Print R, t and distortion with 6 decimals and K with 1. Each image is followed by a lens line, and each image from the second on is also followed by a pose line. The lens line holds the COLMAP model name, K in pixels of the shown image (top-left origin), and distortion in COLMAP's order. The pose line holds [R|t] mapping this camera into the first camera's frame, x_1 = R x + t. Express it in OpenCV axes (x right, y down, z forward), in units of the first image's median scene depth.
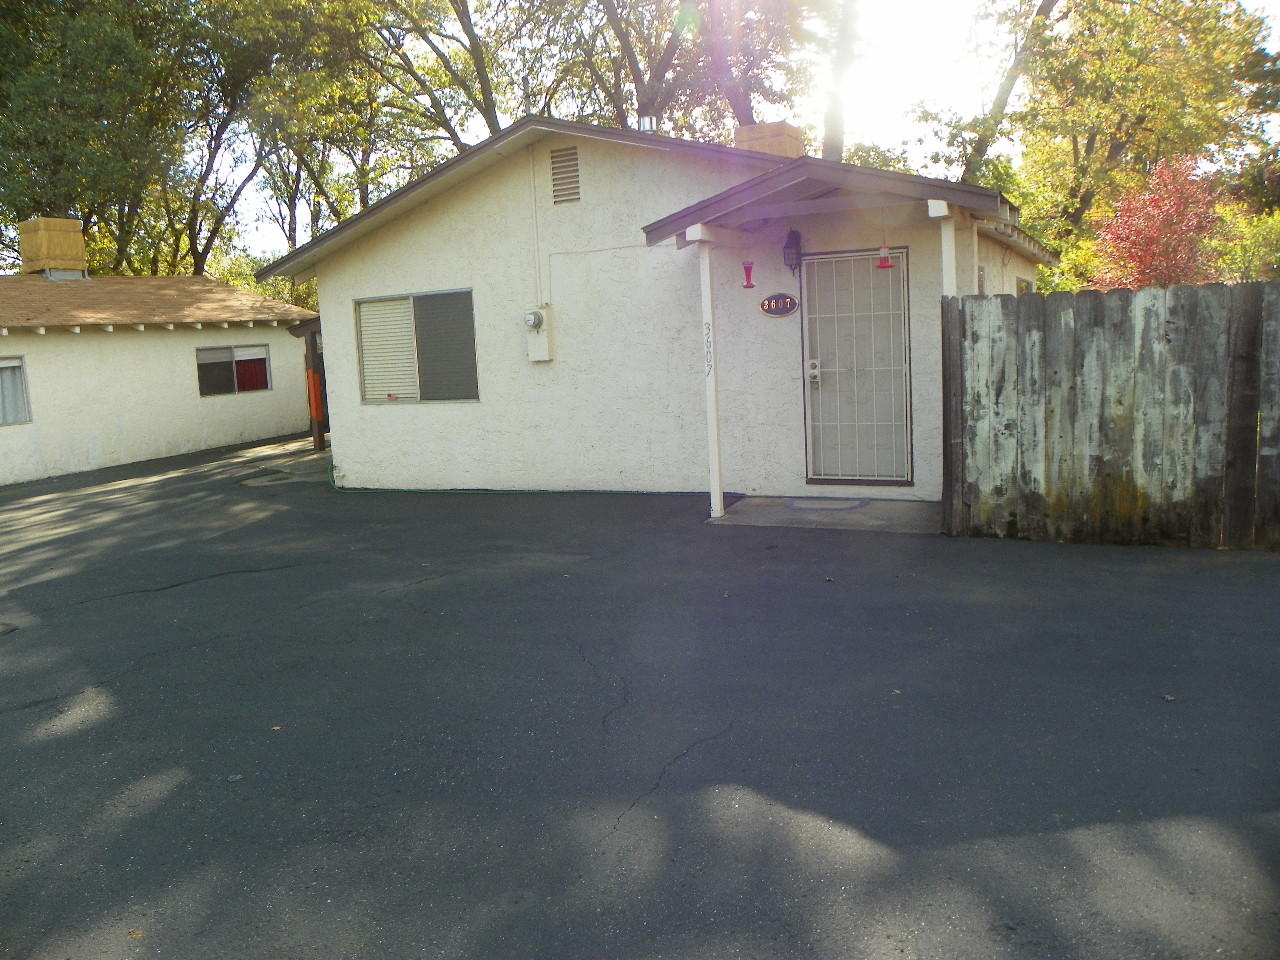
lens RADIAL K [[994.1, 0, 604.6], [0, 994.1, 486.1], [0, 0, 1]] dist [-0.125094, 0.077164]
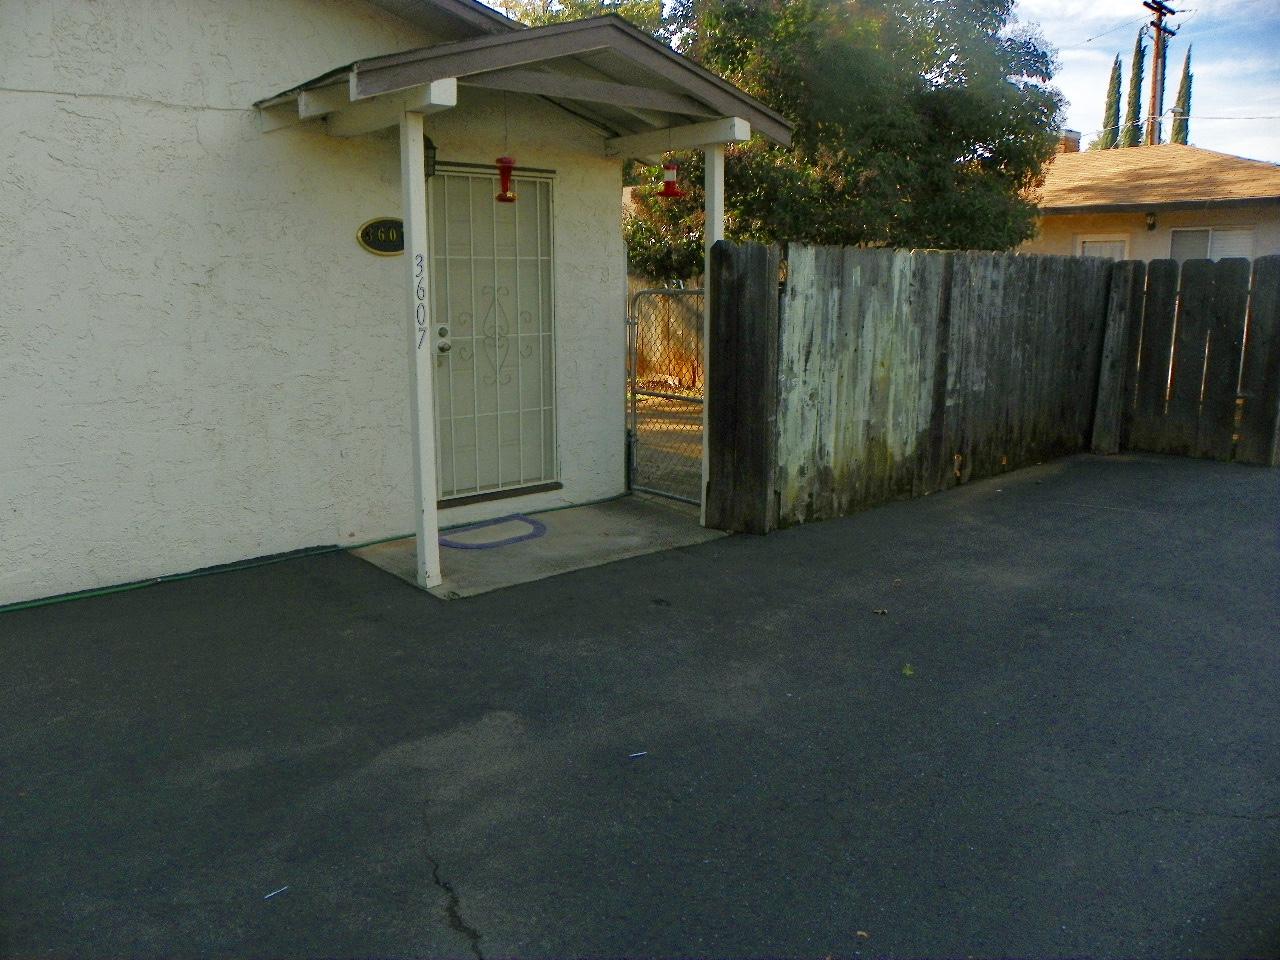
lens RADIAL K [[994.1, 0, 628.6], [0, 994.1, 468.4], [0, 0, 1]] dist [-0.125094, 0.077164]
pose [[0.362331, -0.119299, 0.924383, -0.475073], [0.123045, 0.989217, 0.079436, -0.087835], [-0.923892, 0.084959, 0.373104, 0.824583]]
